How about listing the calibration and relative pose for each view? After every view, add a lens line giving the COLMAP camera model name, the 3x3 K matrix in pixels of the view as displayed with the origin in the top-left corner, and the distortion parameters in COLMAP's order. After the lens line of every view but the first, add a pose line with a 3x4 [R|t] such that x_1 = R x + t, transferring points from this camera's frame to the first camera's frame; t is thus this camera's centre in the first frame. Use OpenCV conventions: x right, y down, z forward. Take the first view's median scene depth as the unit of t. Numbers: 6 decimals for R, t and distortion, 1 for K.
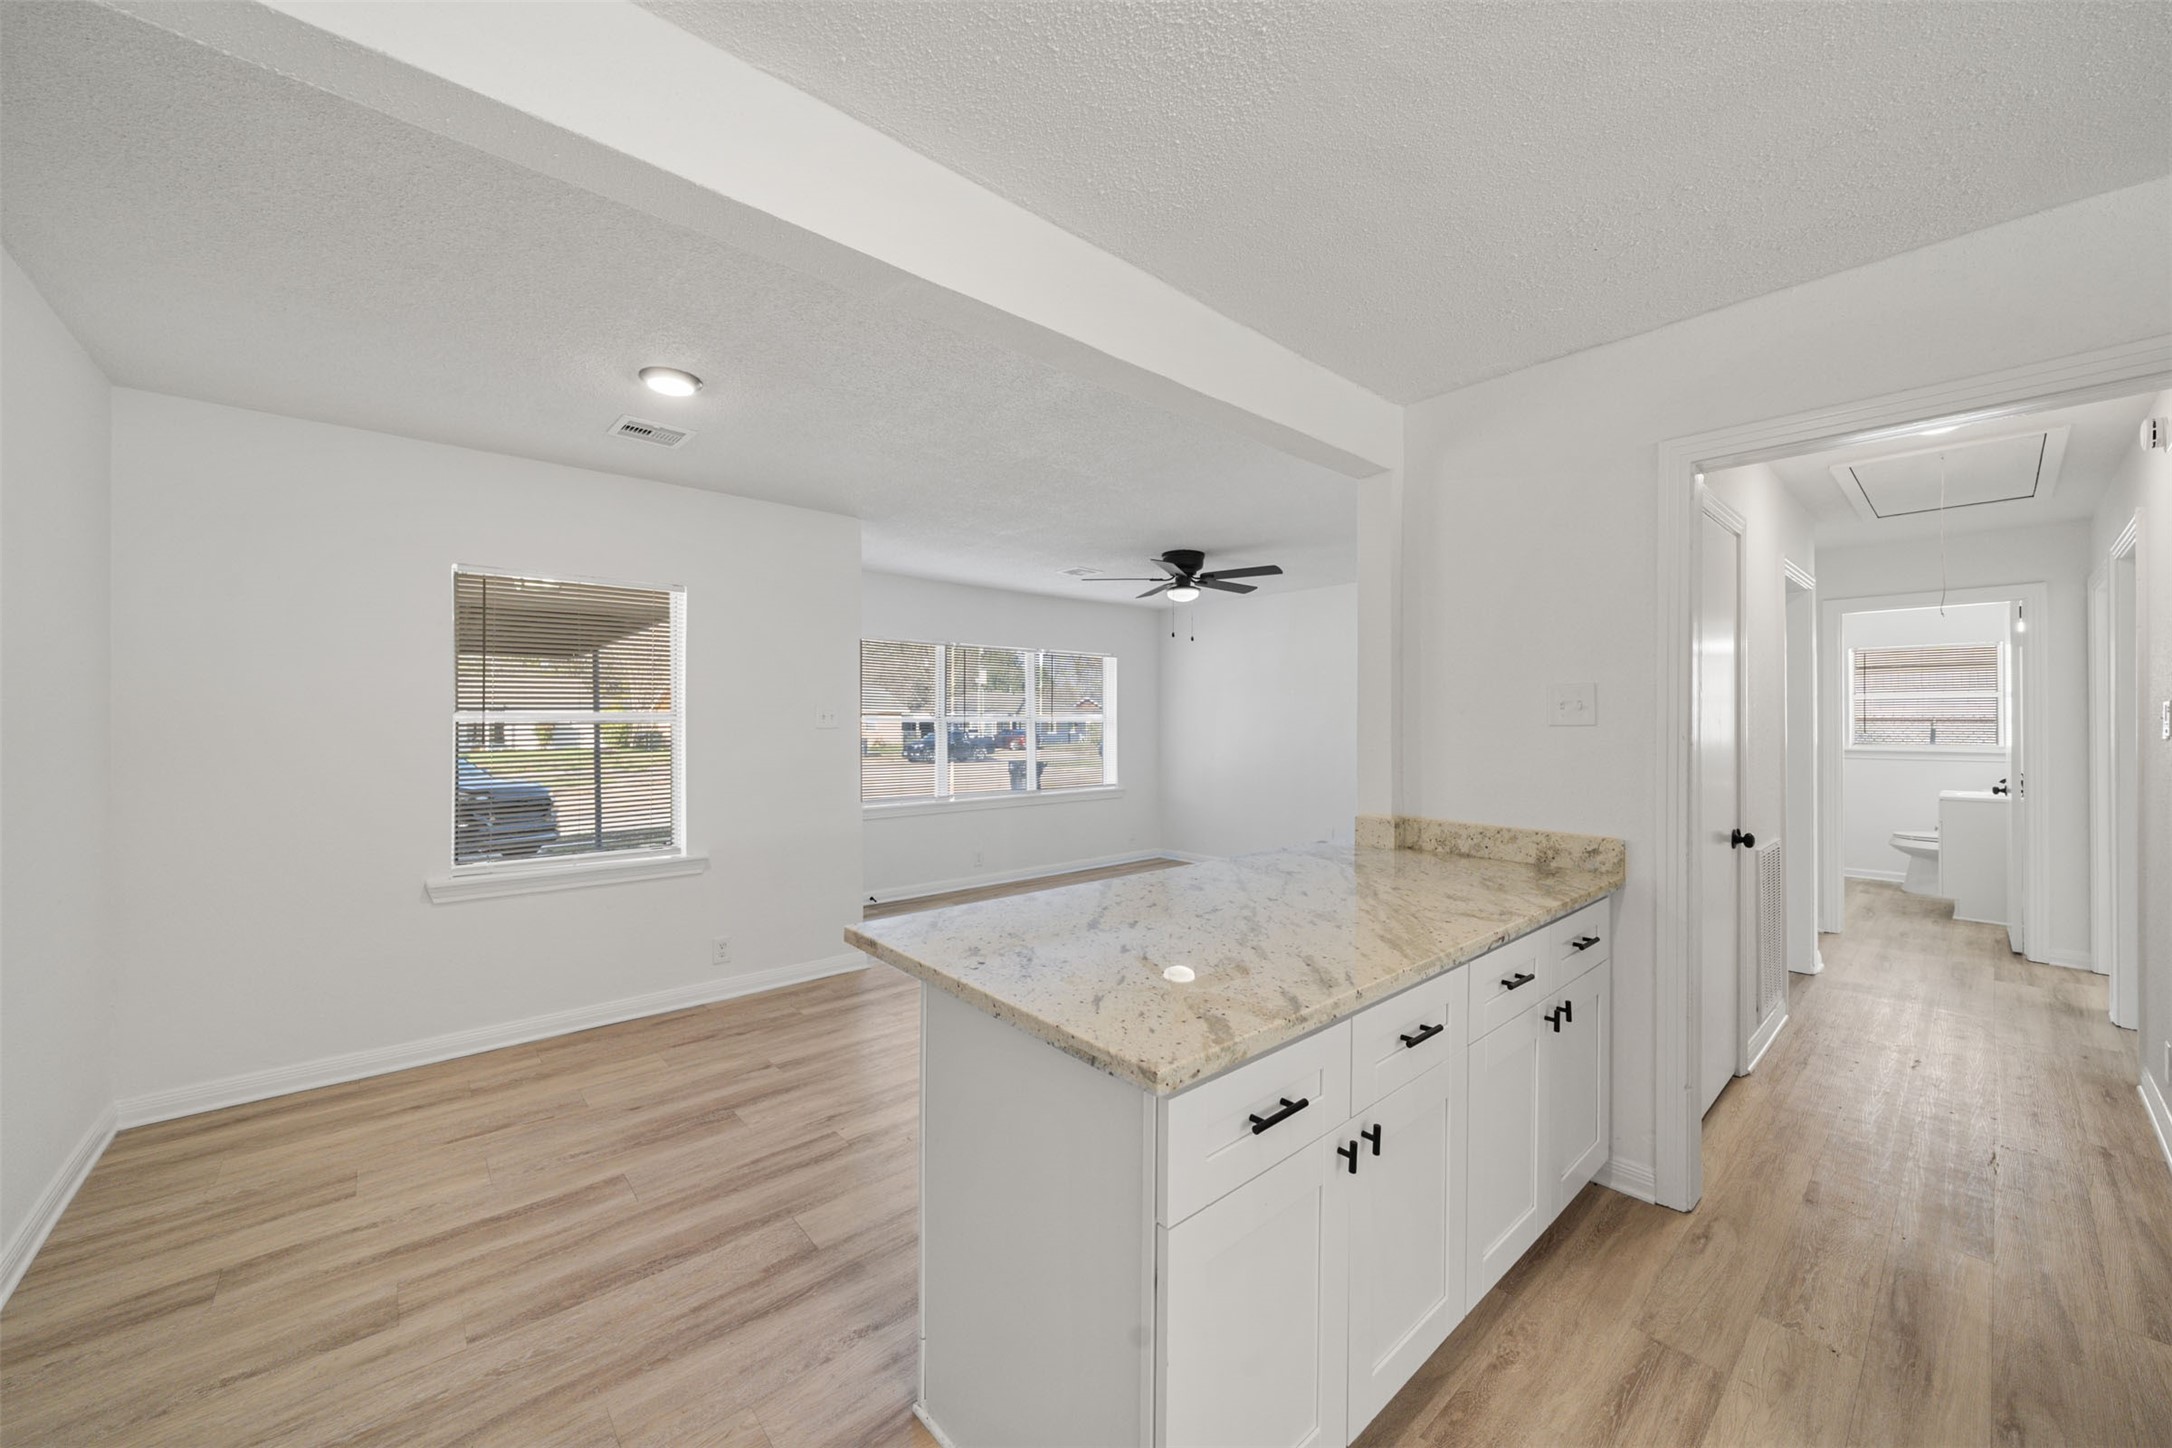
lens RADIAL K [[797.4, 0, 1085.8], [0, 797.4, 717.1], [0, 0, 1]] dist [-0.000204, -0.000070]
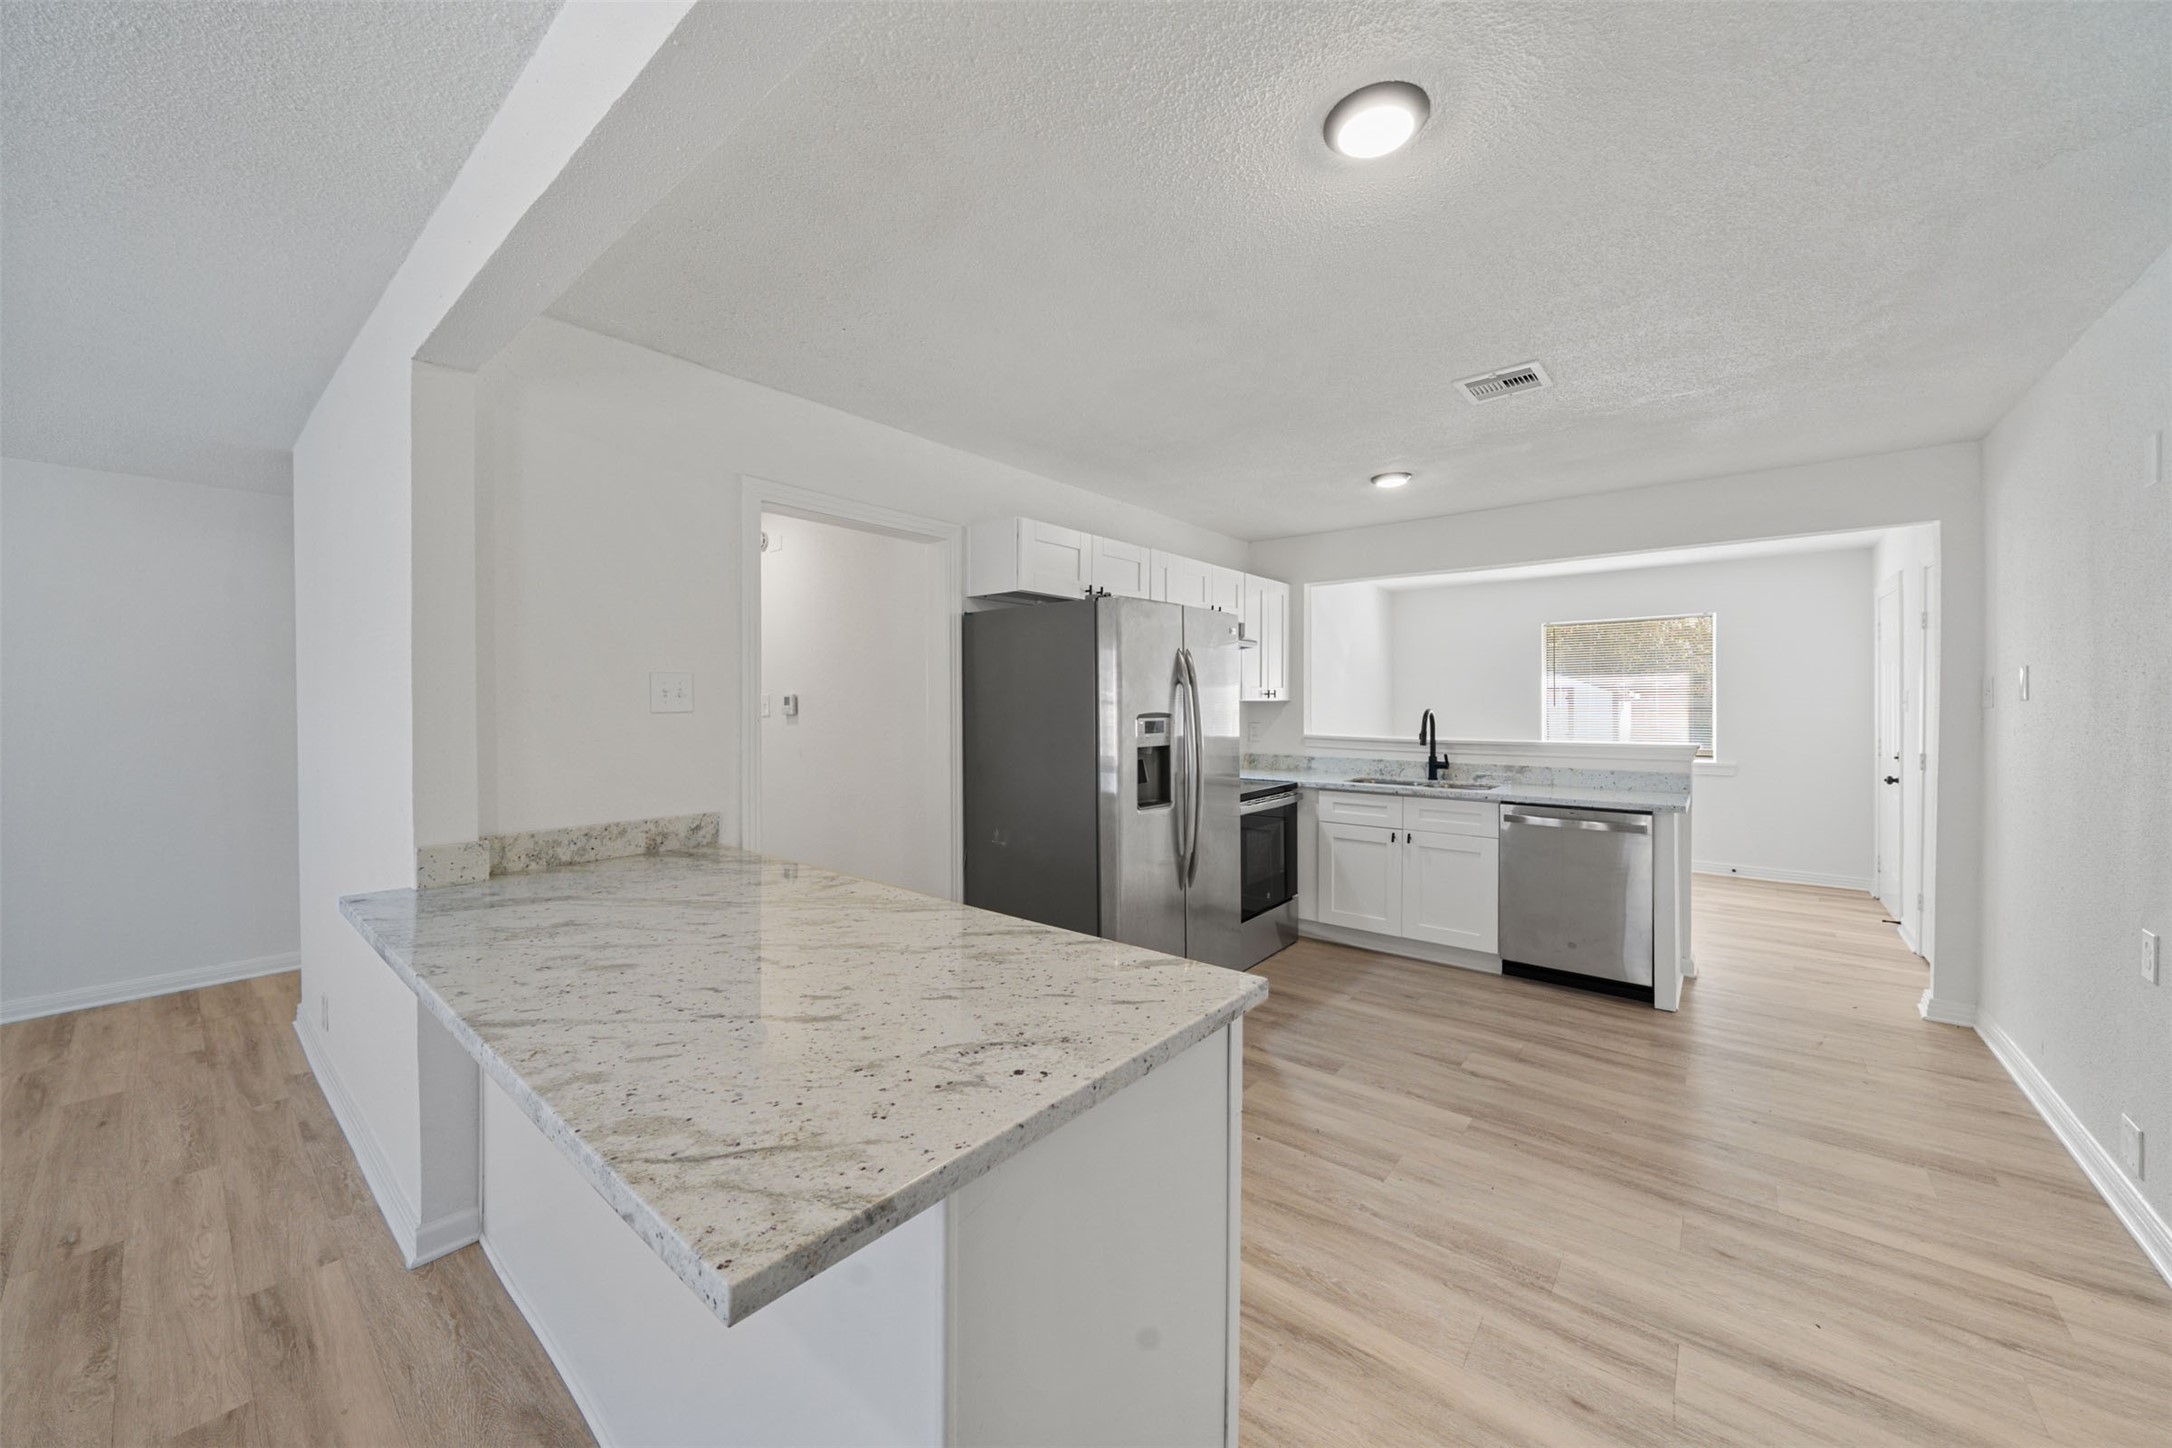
lens RADIAL K [[797.4, 0, 1043.1], [0, 797.4, 712.7], [0, 0, 1]] dist [-0.000204, -0.000070]
pose [[-0.135761, -0.010563, 0.990685, -0.505350], [-0.000228, 0.999943, 0.010631, -0.000356], [-0.990742, 0.001217, -0.135756, 0.681234]]
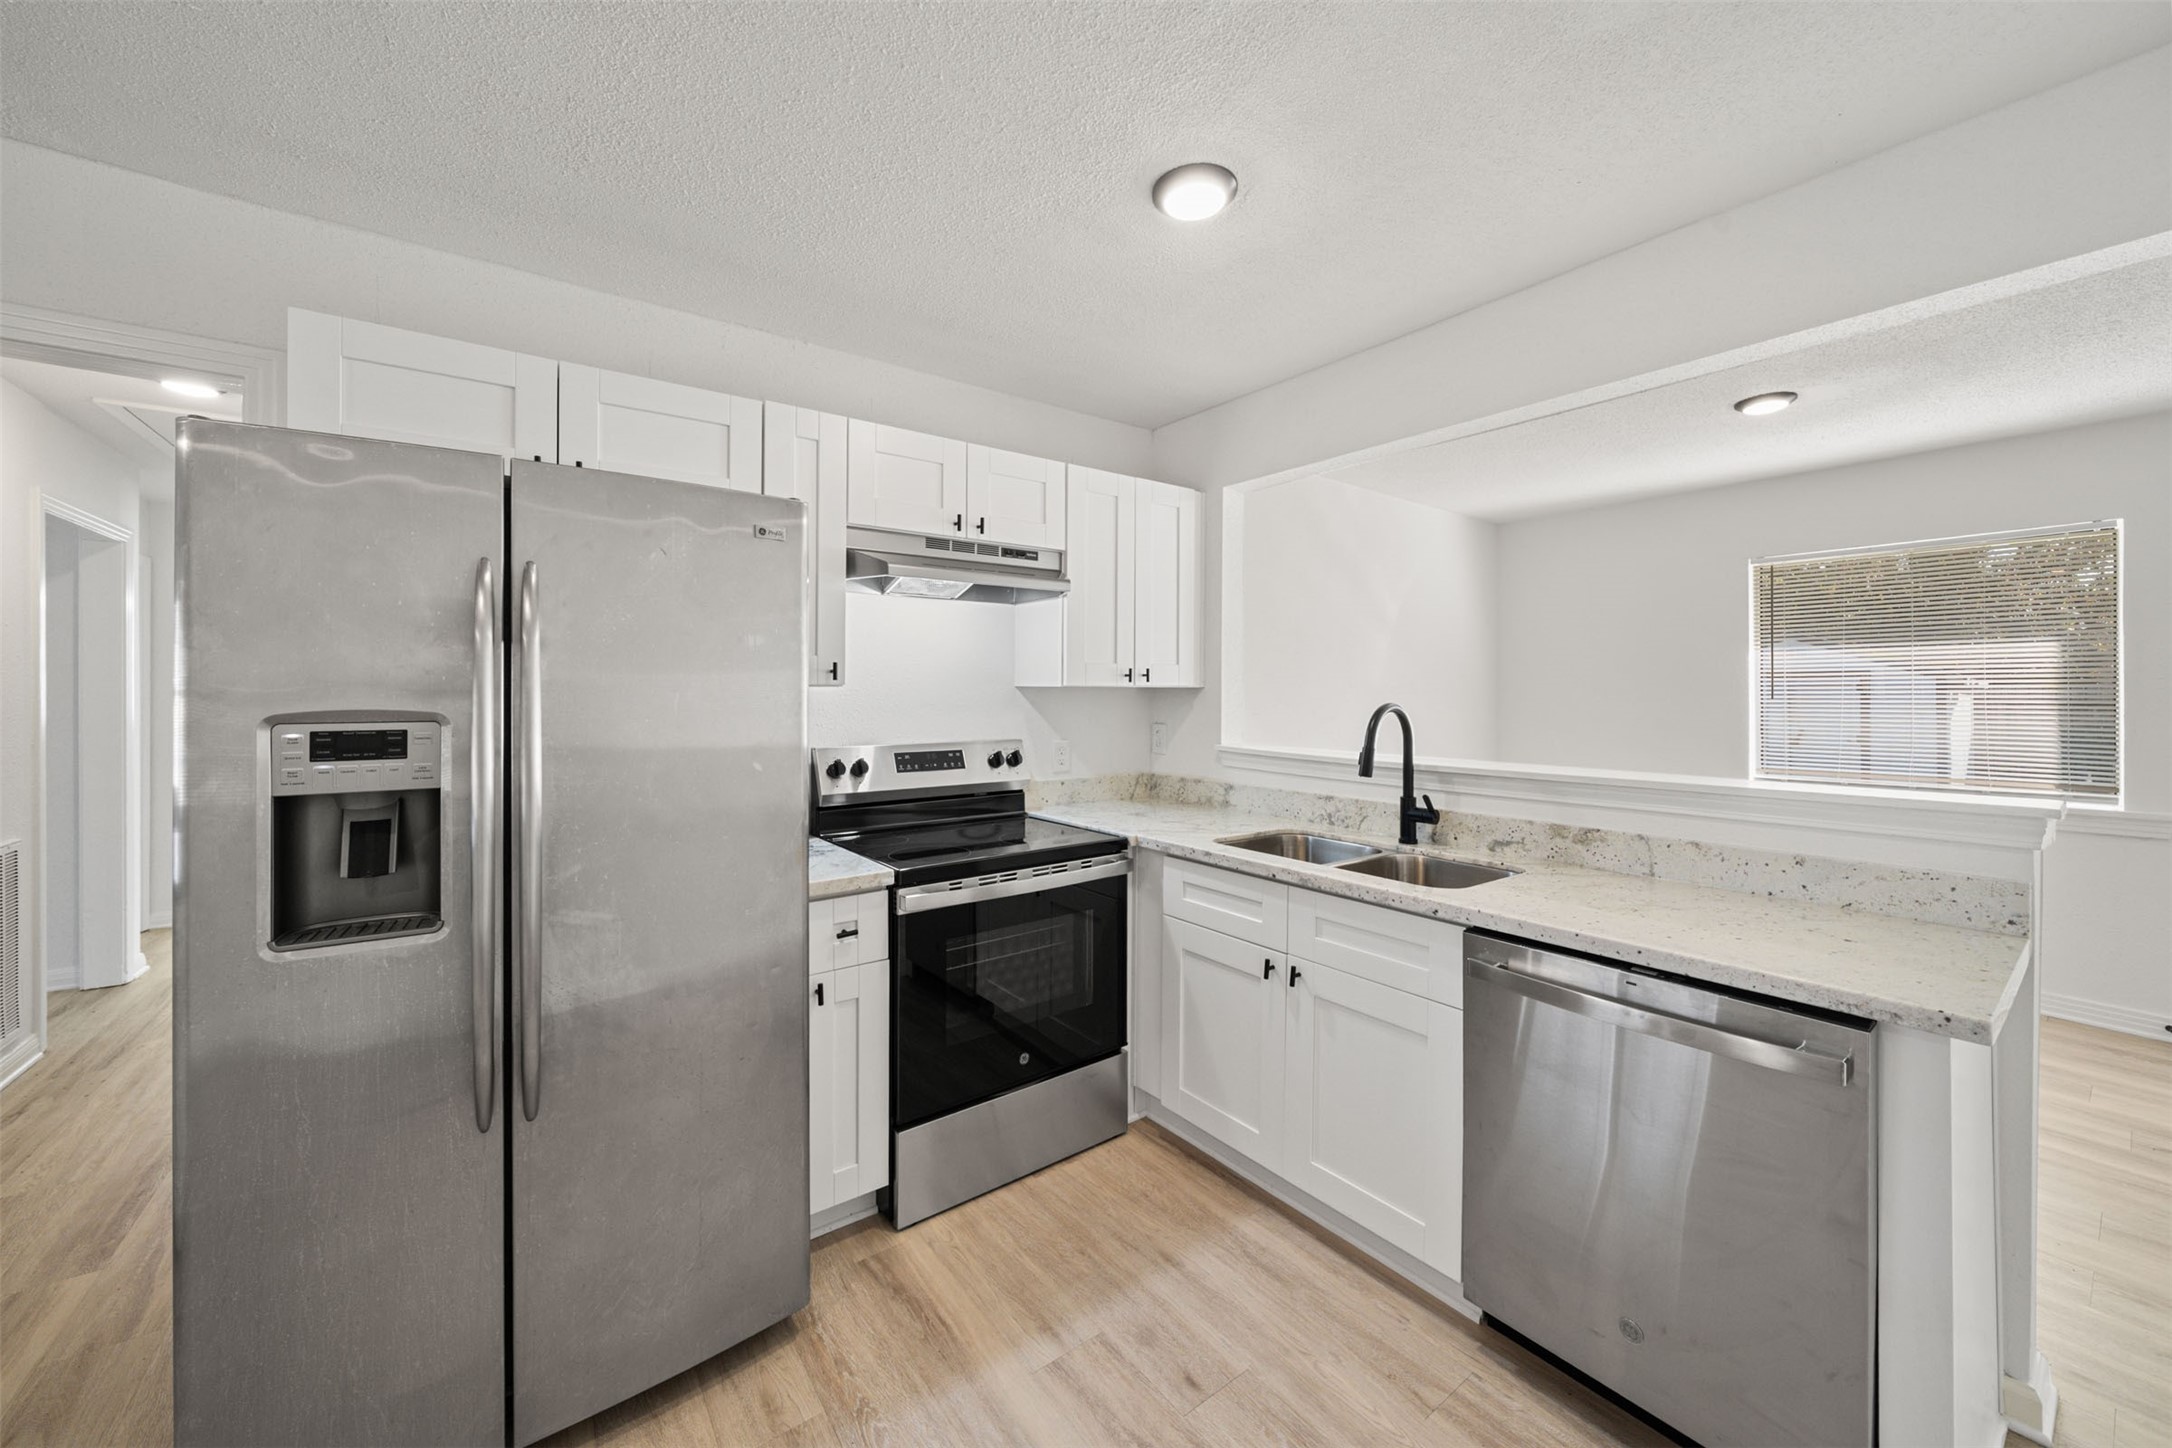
lens RADIAL K [[797.4, 0, 1052.0], [0, 797.4, 692.5], [0, 0, 1]] dist [-0.000204, -0.000070]
pose [[0.096704, -0.001052, 0.995313, -0.245788], [-0.006056, 0.999980, 0.001646, -0.000957], [-0.995295, -0.006187, 0.096696, 0.390408]]
